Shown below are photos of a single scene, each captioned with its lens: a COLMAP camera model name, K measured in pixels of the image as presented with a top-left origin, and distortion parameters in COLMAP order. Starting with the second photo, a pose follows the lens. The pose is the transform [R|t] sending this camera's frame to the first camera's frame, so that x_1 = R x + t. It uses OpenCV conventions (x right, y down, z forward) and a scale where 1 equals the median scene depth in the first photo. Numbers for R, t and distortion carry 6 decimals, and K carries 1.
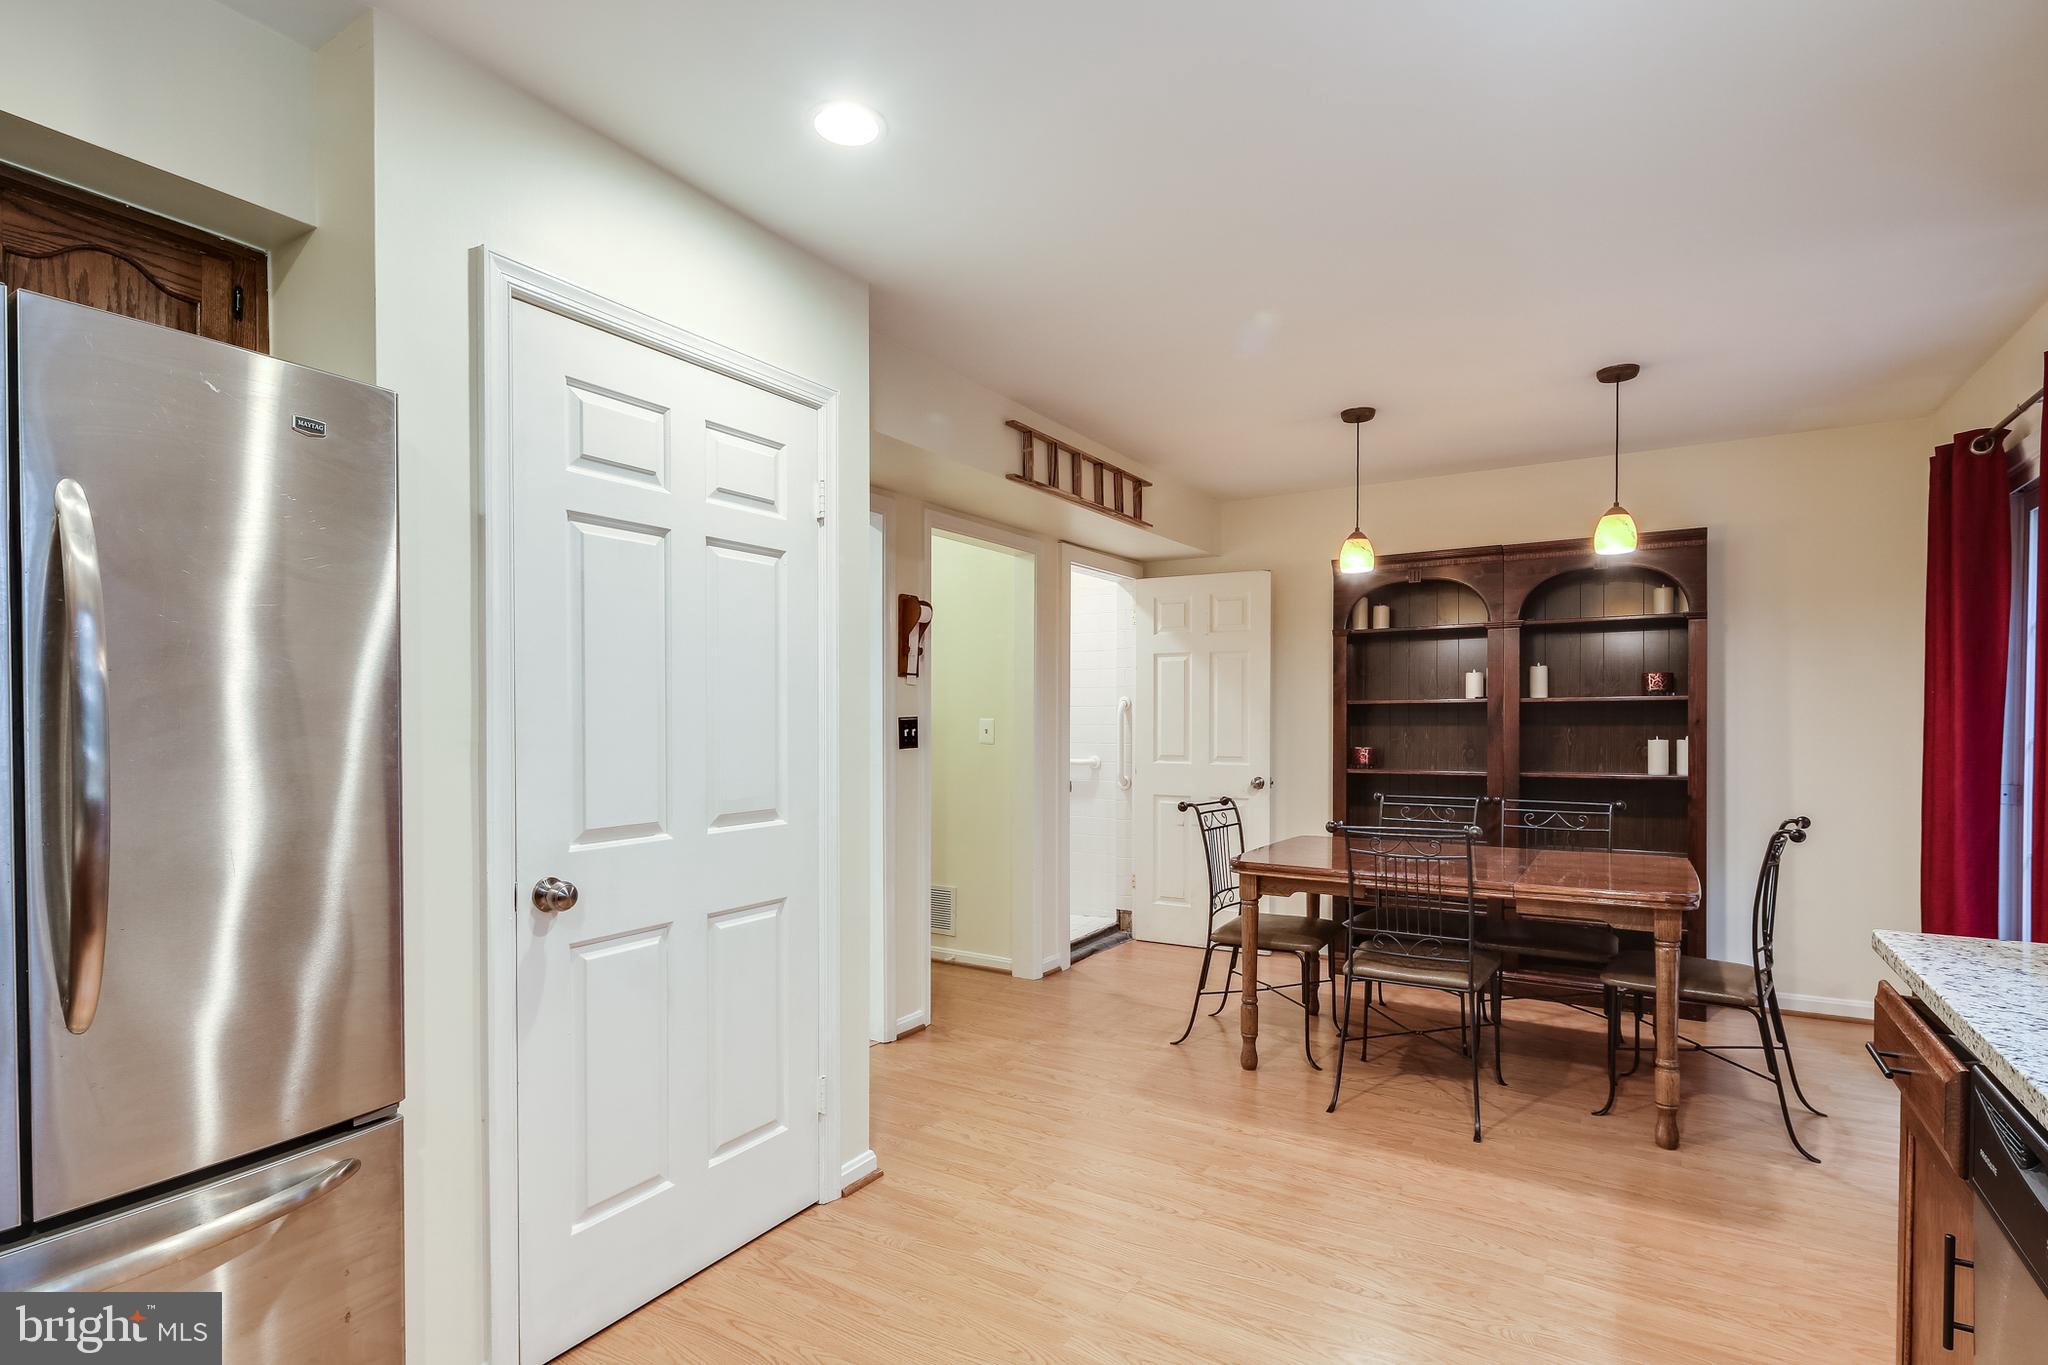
lens RADIAL K [[1004.5, 0, 1024.5], [0, 1004.5, 722.8], [0, 0, 1]] dist [0.004114, -0.008226]
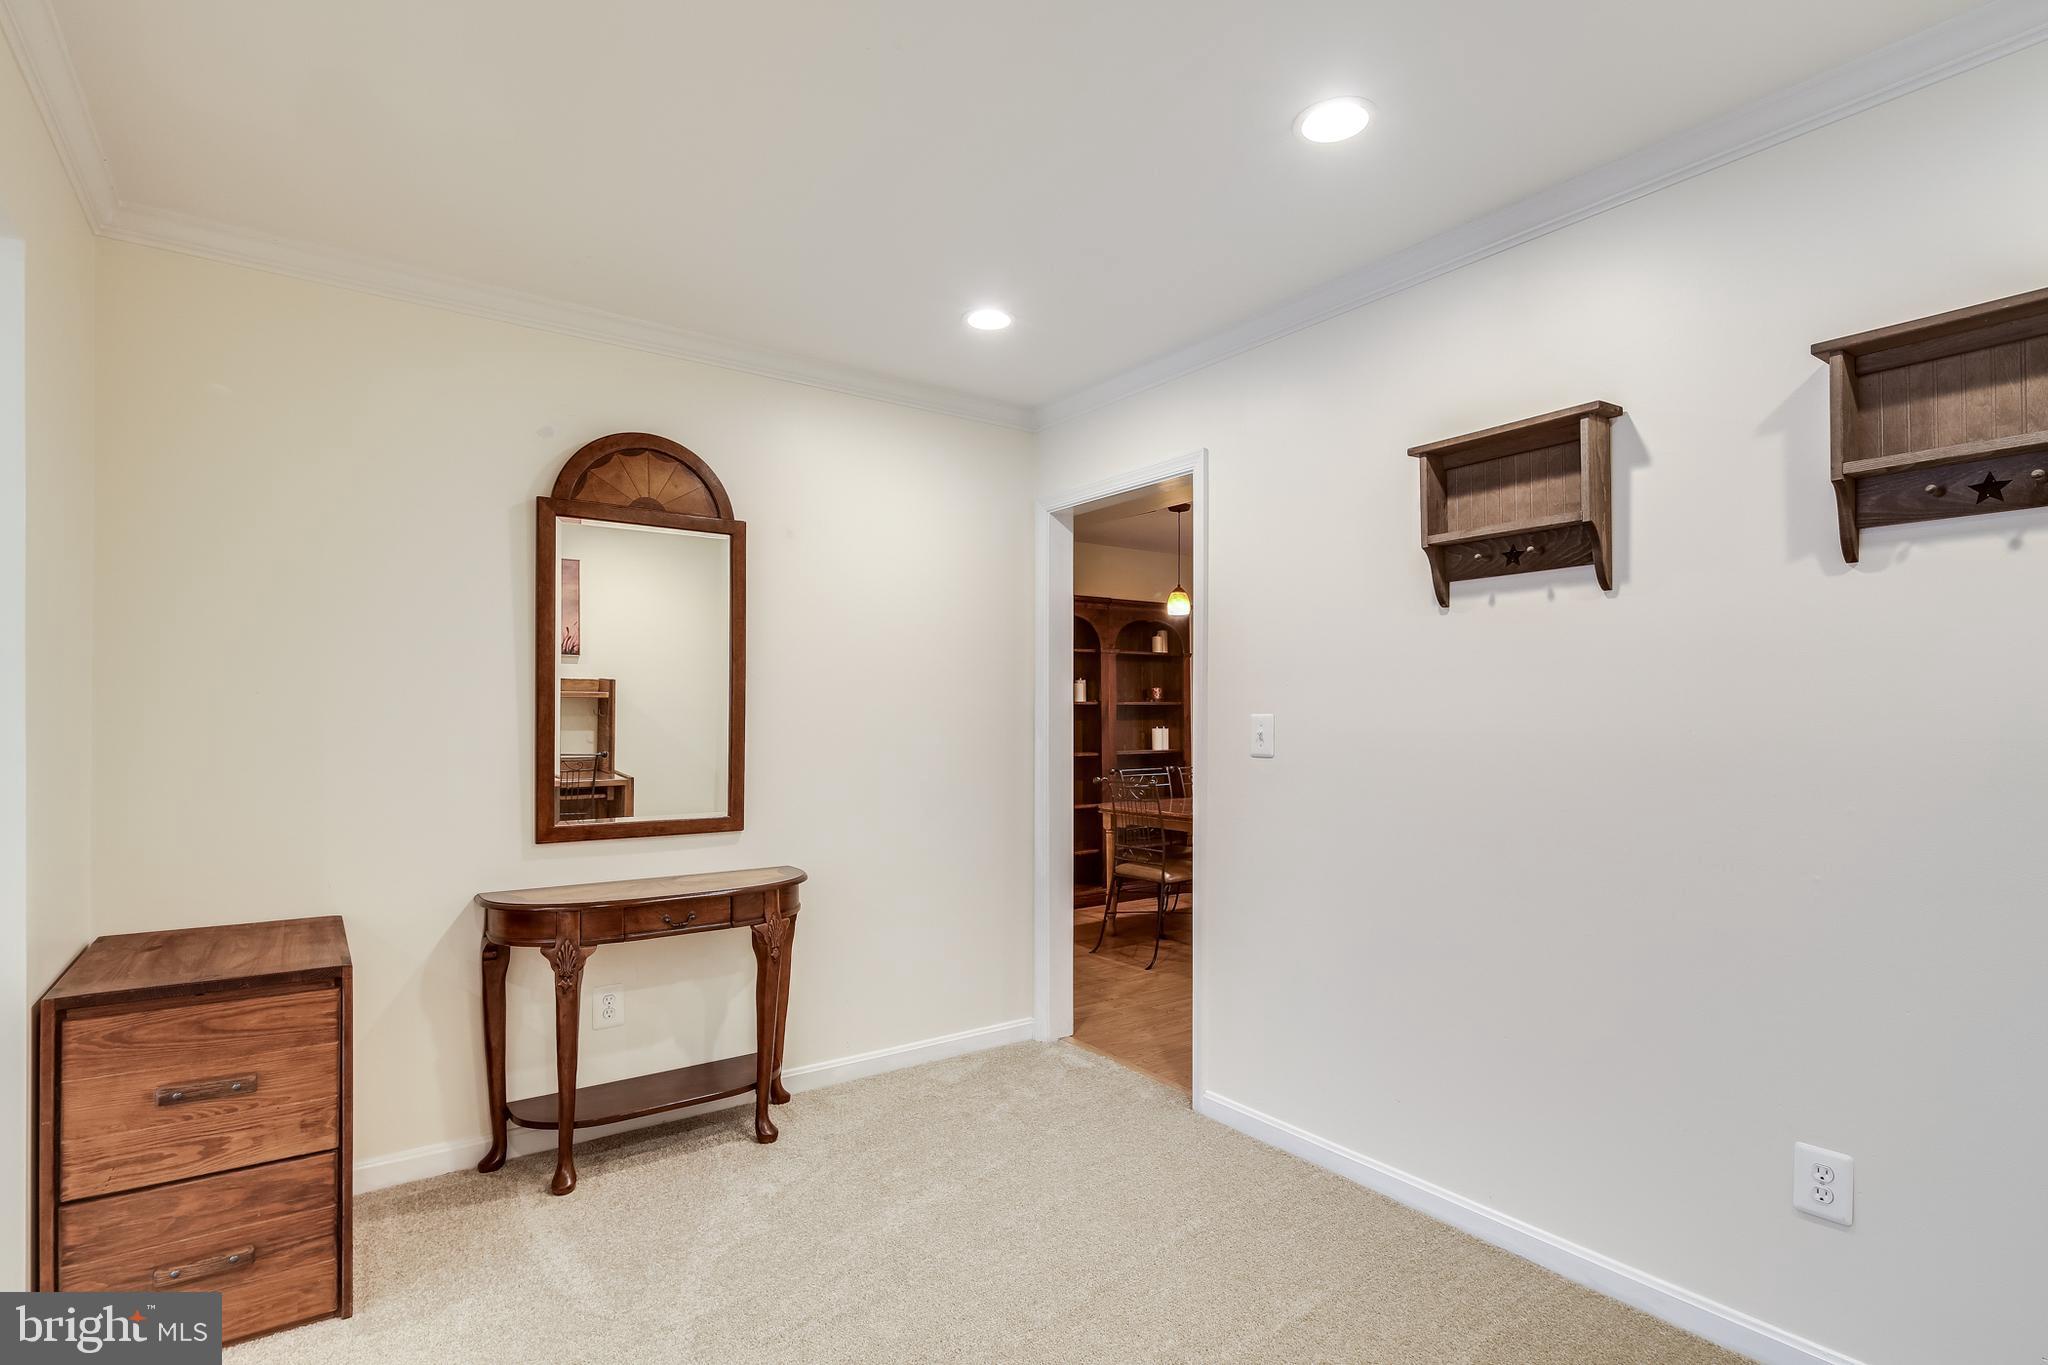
lens RADIAL K [[1004.5, 0, 1024.5], [0, 1004.5, 722.8], [0, 0, 1]] dist [0.004114, -0.008226]
pose [[0.388667, -0.005737, 0.921360, -1.084486], [0.006103, 0.999975, 0.003652, 0.000076], [-0.921358, 0.004204, 0.388693, 0.626244]]
